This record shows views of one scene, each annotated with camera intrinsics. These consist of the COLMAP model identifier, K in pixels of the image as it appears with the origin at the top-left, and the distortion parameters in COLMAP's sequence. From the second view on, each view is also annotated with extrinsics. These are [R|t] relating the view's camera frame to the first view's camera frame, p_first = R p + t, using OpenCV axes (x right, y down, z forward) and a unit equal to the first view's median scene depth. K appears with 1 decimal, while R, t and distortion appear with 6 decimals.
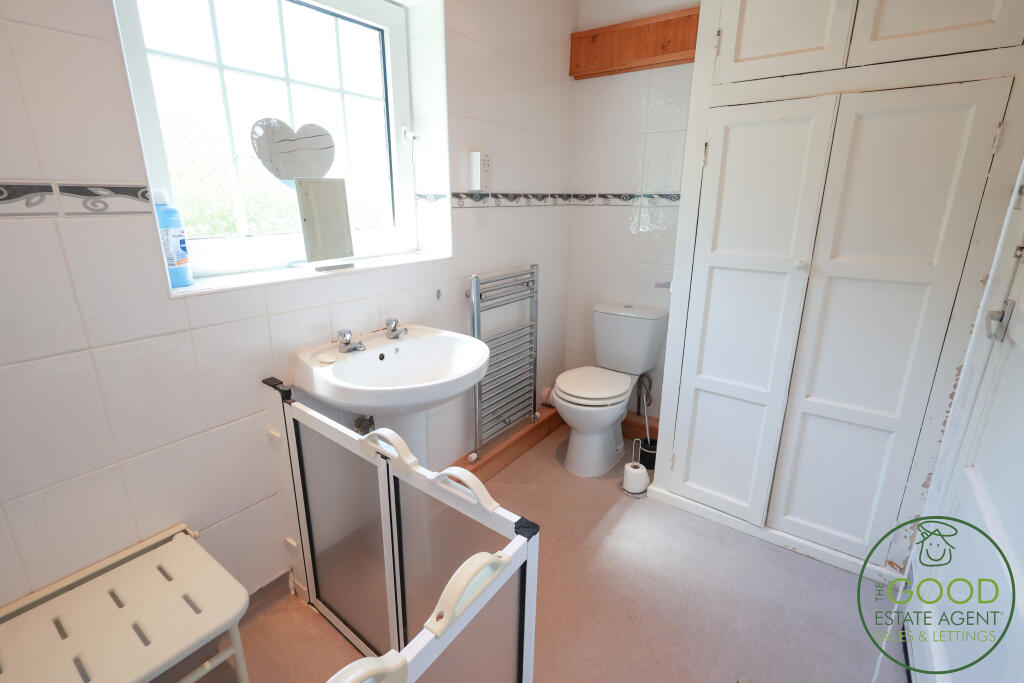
lens RADIAL K [[490.0, 0, 512.0], [0, 490.0, 341.5], [0, 0, 1]] dist [-0.001941, -0.000094]
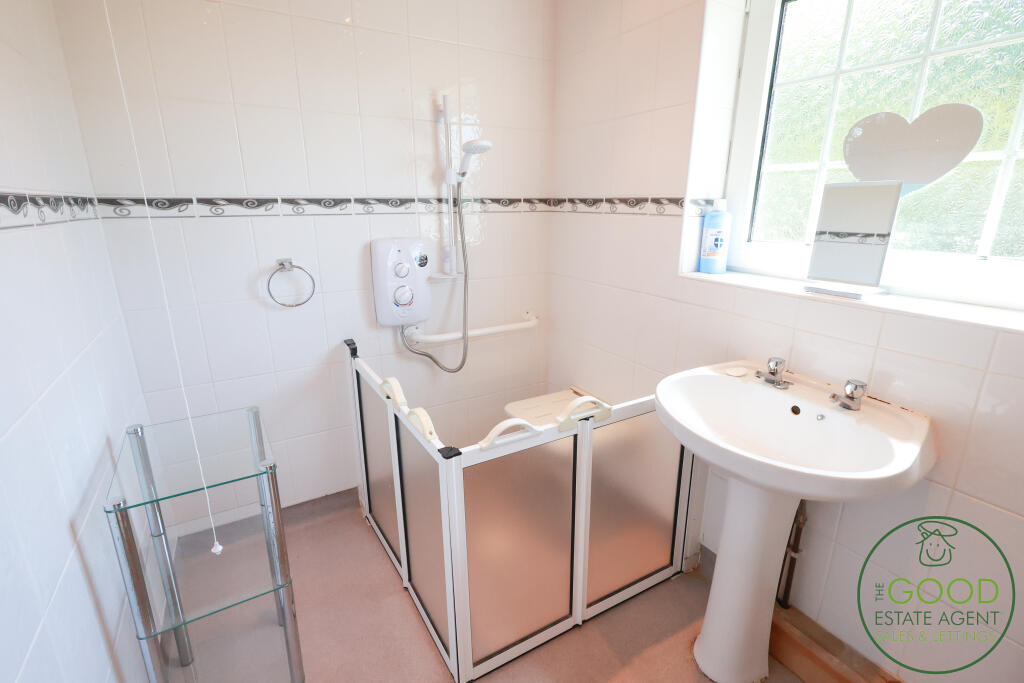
lens RADIAL K [[486.5, 0, 512.5], [0, 486.5, 346.6], [0, 0, 1]] dist [0.001771, 0.000523]
pose [[-0.424471, 0.250951, -0.869970, 0.742739], [-0.263253, 0.885112, 0.383763, -0.306051], [0.866327, 0.391919, -0.309641, 1.044634]]
